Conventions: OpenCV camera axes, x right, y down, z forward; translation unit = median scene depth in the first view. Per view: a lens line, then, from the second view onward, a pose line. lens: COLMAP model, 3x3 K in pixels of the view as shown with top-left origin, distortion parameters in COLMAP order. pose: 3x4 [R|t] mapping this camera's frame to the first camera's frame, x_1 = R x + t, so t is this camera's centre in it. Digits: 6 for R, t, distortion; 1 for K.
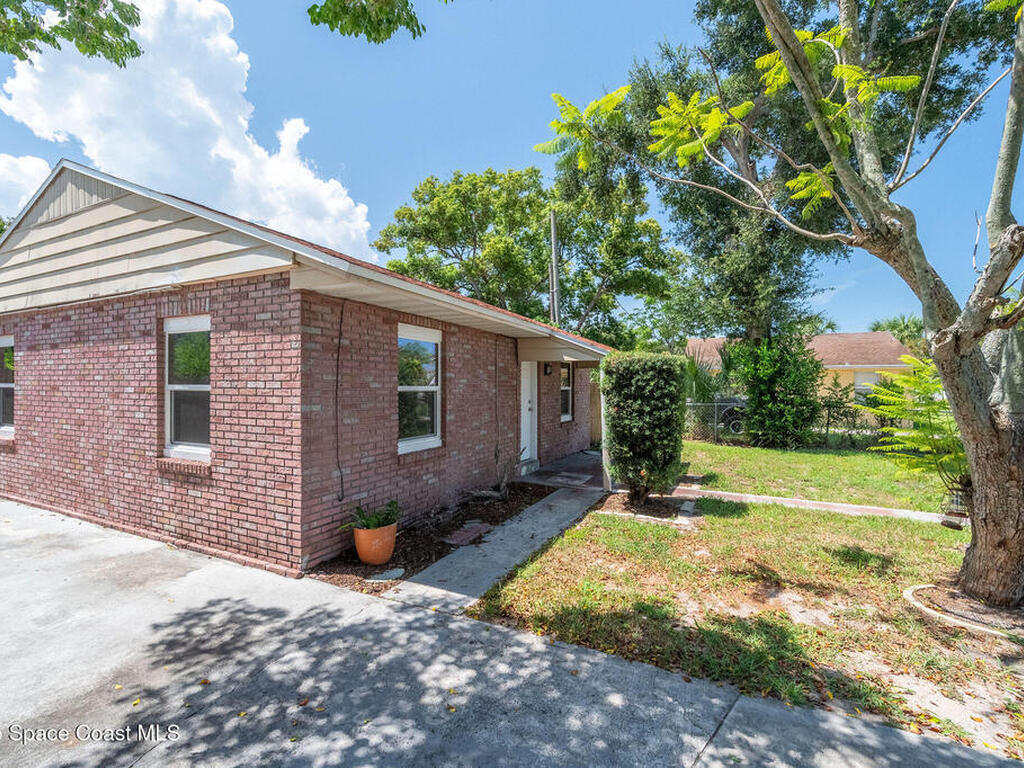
lens RADIAL K [[455.3, 0, 505.4], [0, 455.3, 376.1], [0, 0, 1]] dist [0.001262, -0.000711]
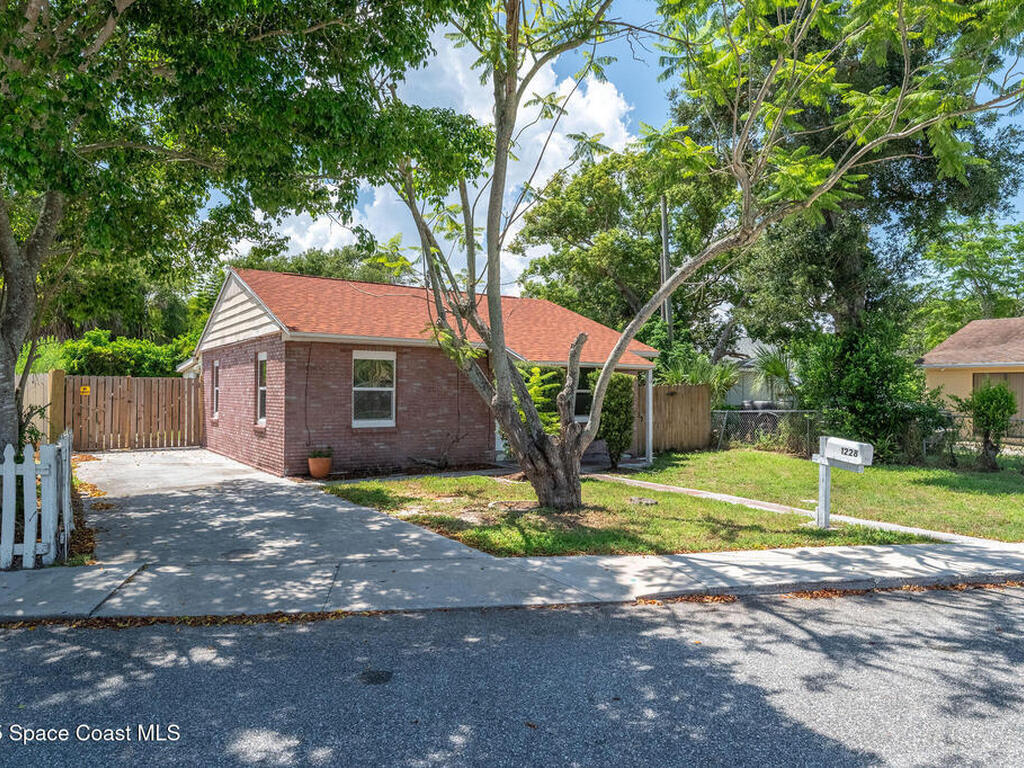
lens RADIAL K [[650.8, 0, 507.9], [0, 650.8, 353.8], [0, 0, 1]] dist [0.004138, 0.001017]
pose [[0.874602, -0.028052, -0.484030, 1.319505], [0.008648, 0.999069, -0.042274, 0.003683], [0.484765, 0.032787, 0.874030, -0.782664]]
